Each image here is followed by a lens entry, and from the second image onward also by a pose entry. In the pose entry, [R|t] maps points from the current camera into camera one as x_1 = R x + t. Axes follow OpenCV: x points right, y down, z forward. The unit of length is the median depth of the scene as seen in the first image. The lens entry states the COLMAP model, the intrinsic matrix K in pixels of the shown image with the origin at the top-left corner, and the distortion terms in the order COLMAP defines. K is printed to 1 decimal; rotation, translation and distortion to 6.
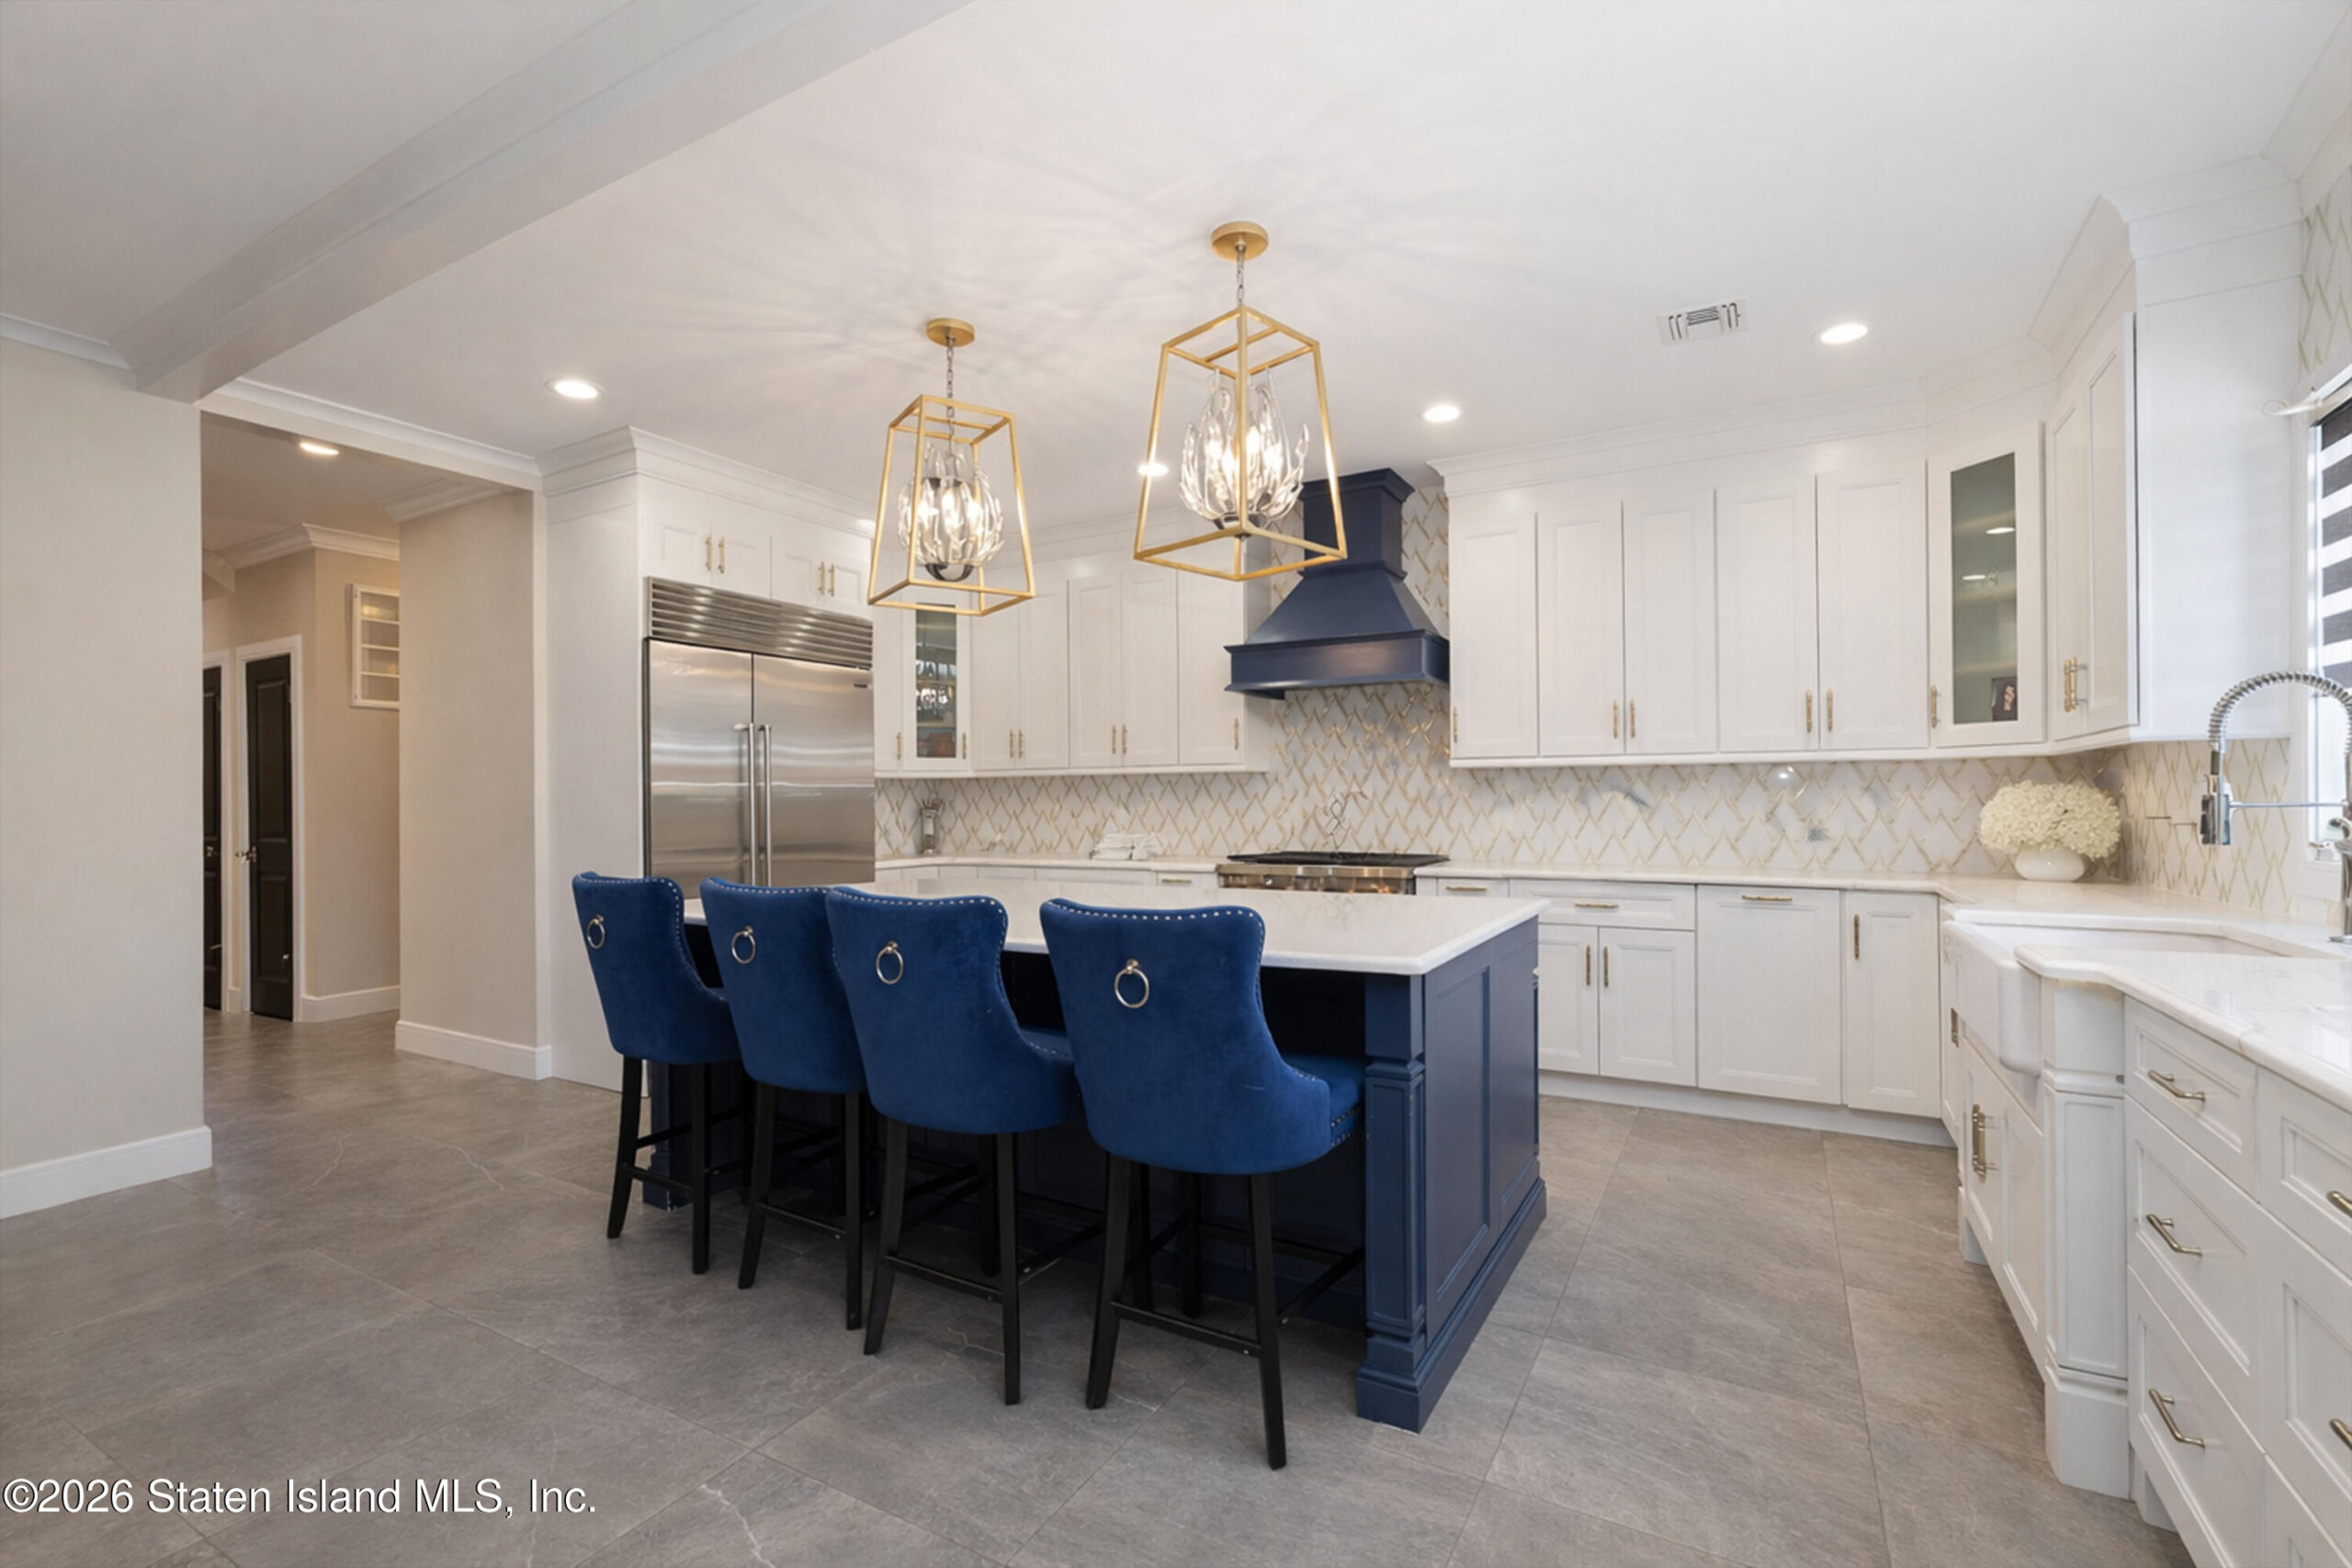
lens RADIAL K [[1047.2, 0, 1173.1], [0, 1047.2, 786.1], [0, 0, 1]] dist [-0.004635, 0.000785]
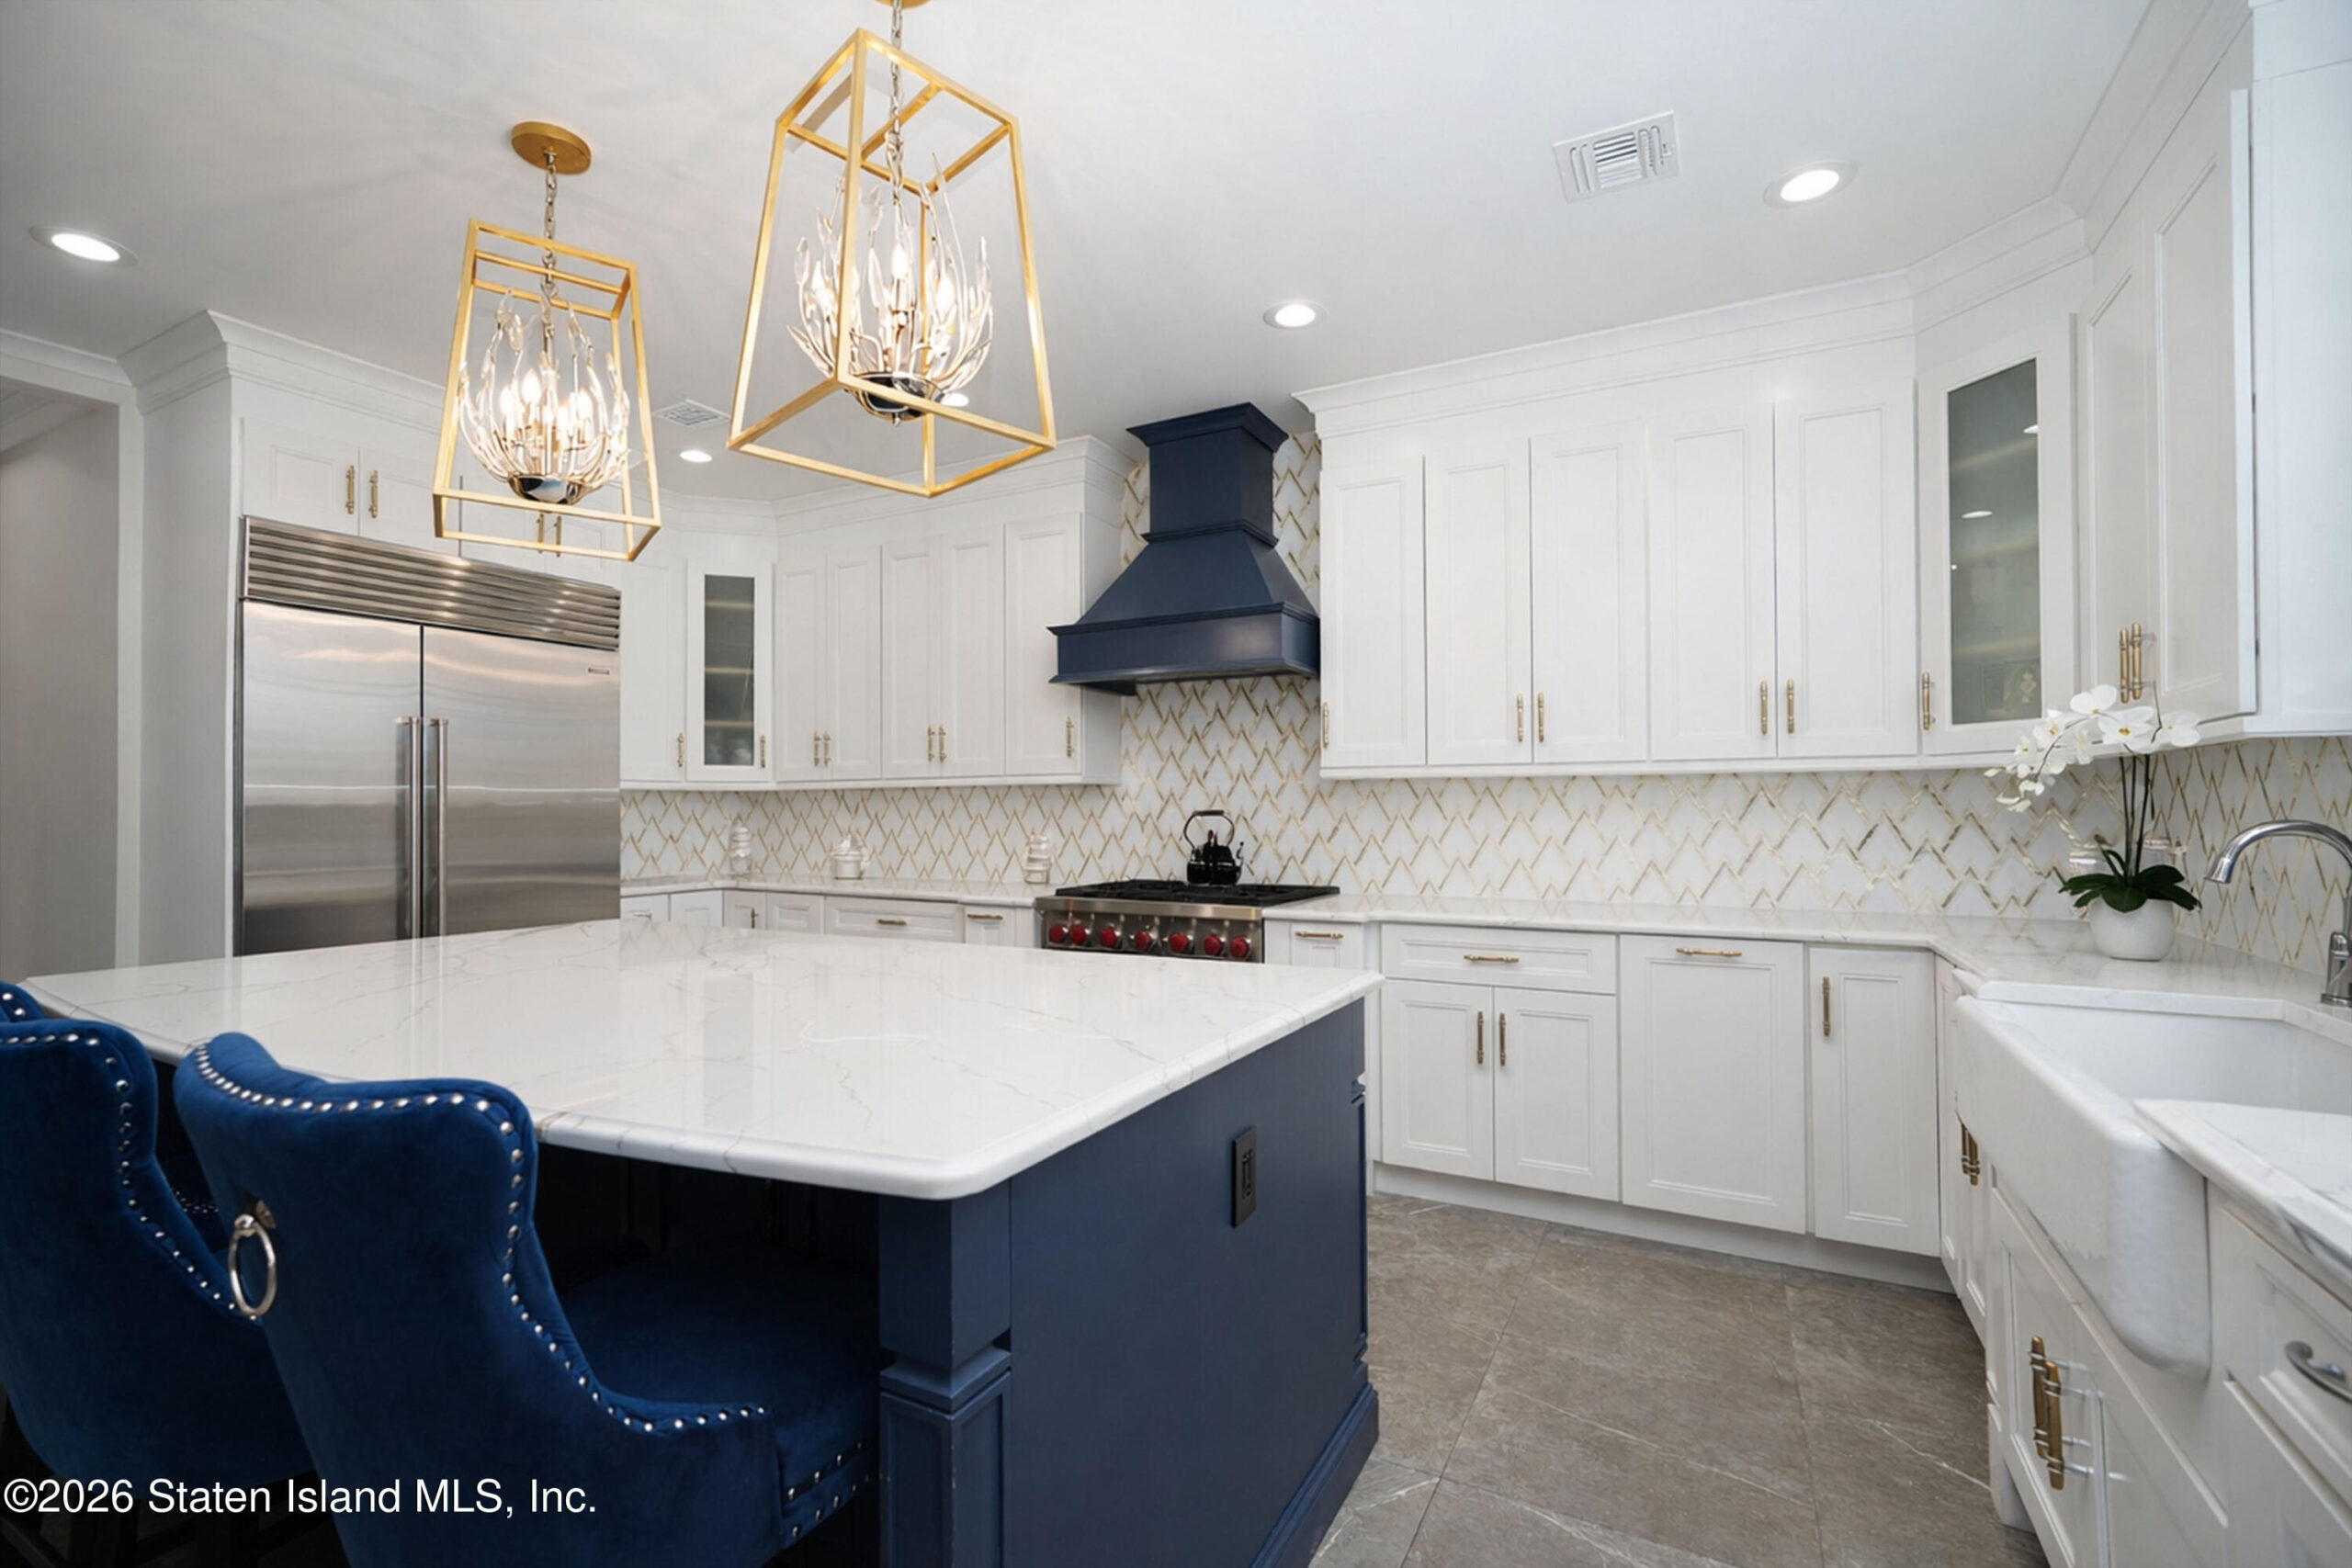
lens RADIAL K [[1047.2, 0, 1172.8], [0, 1047.2, 796.5], [0, 0, 1]] dist [-0.004635, 0.000785]
pose [[0.999602, 0.005643, 0.027625, 0.132090], [-0.005499, 0.999971, -0.005288, 0.000628], [-0.027654, 0.005134, 0.999604, 0.211396]]
